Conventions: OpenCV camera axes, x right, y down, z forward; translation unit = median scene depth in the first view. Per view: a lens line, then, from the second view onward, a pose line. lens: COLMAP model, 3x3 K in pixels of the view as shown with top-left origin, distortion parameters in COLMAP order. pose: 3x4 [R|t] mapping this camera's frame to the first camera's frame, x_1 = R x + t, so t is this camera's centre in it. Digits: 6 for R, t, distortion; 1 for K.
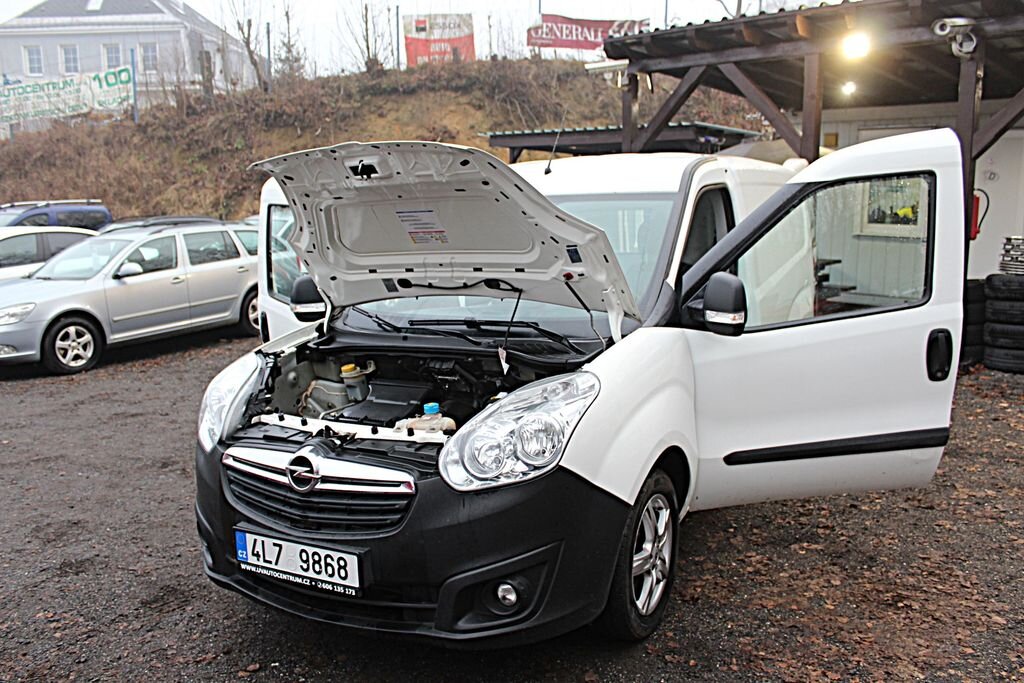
lens RADIAL K [[839.2, 0, 514.4], [0, 839.2, 341.4], [0, 0, 1]] dist [-0.159899, 0.138111]
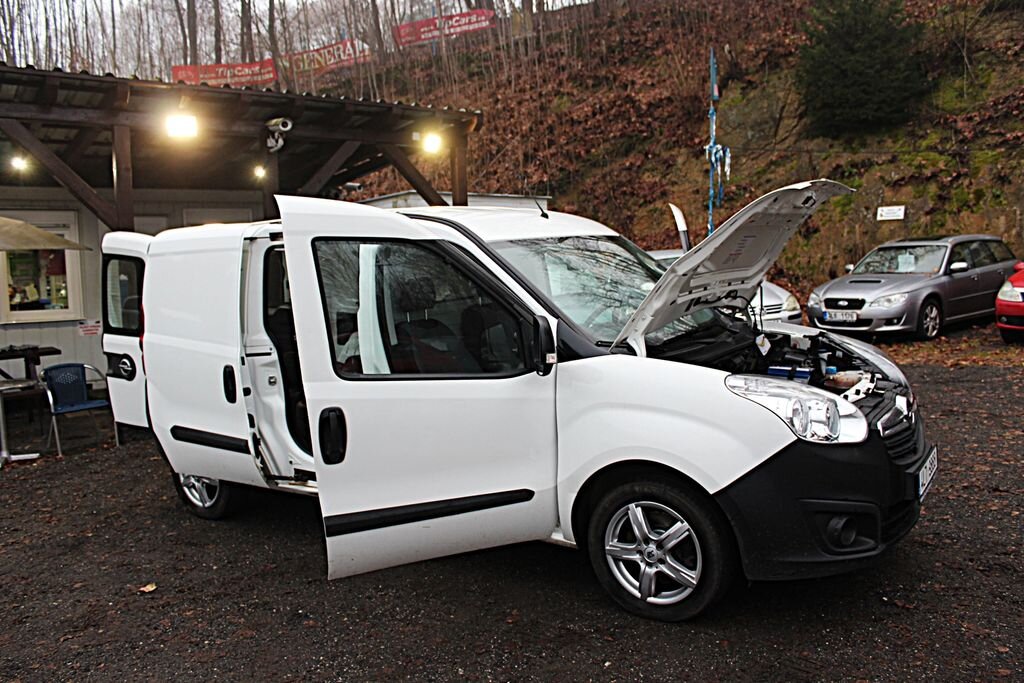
lens RADIAL K [[850.1, 0, 512.0], [0, 850.1, 341.5], [0, 0, 1]] dist [-0.166887, 0.150154]
pose [[0.118497, -0.072228, 0.990324, -1.348492], [0.204823, 0.977680, 0.046798, -0.125625], [-0.971600, 0.197296, 0.130646, 1.151305]]
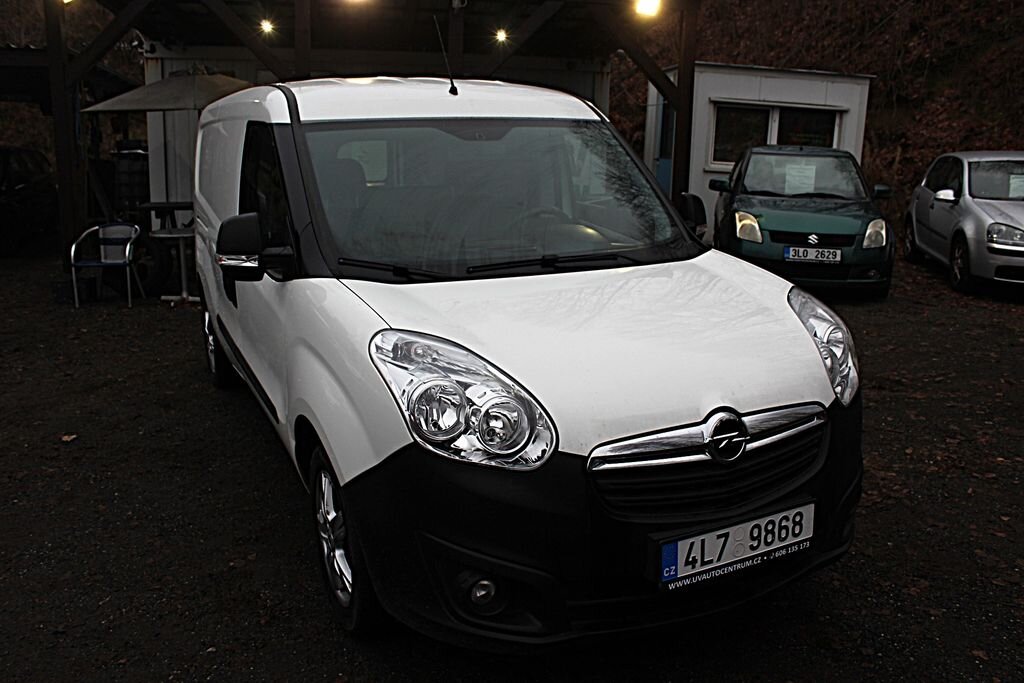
lens RADIAL K [[850.1, 0, 512.0], [0, 850.1, 341.5], [0, 0, 1]] dist [-0.166887, 0.150154]
pose [[0.589867, -0.154884, 0.792507, -0.823301], [0.108211, 0.987742, 0.112499, -0.045265], [-0.800217, 0.019399, 0.599397, 0.532003]]
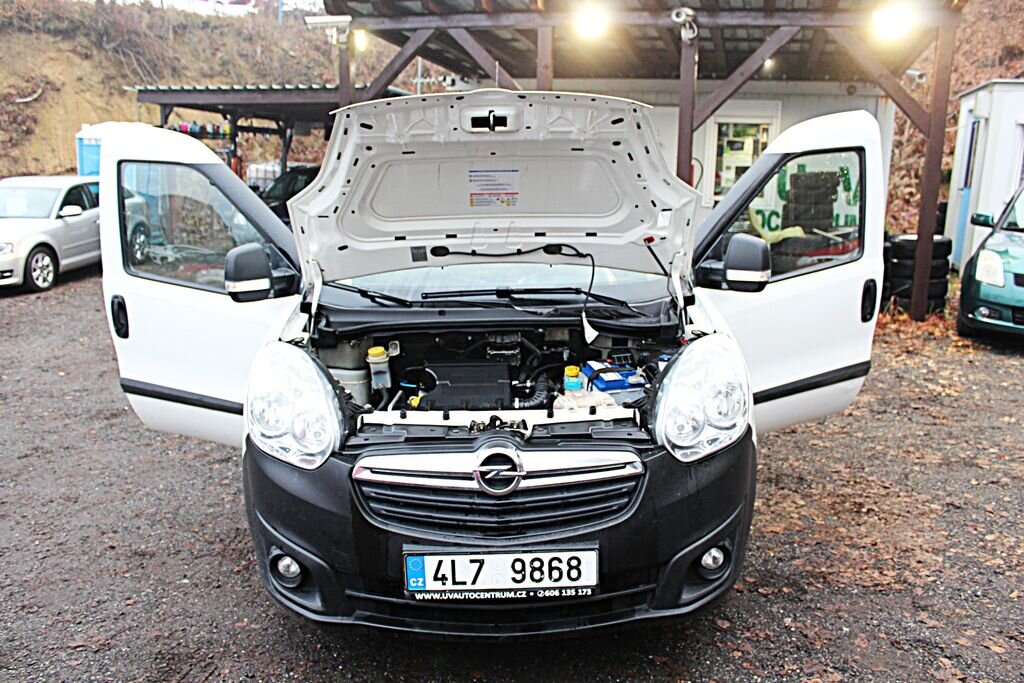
lens RADIAL K [[839.2, 0, 514.4], [0, 839.2, 341.4], [0, 0, 1]] dist [-0.159899, 0.138111]
pose [[0.875346, -0.076078, 0.477475, -0.515065], [0.056197, 0.996859, 0.055808, -0.019839], [-0.480221, -0.022018, 0.876871, 0.185149]]
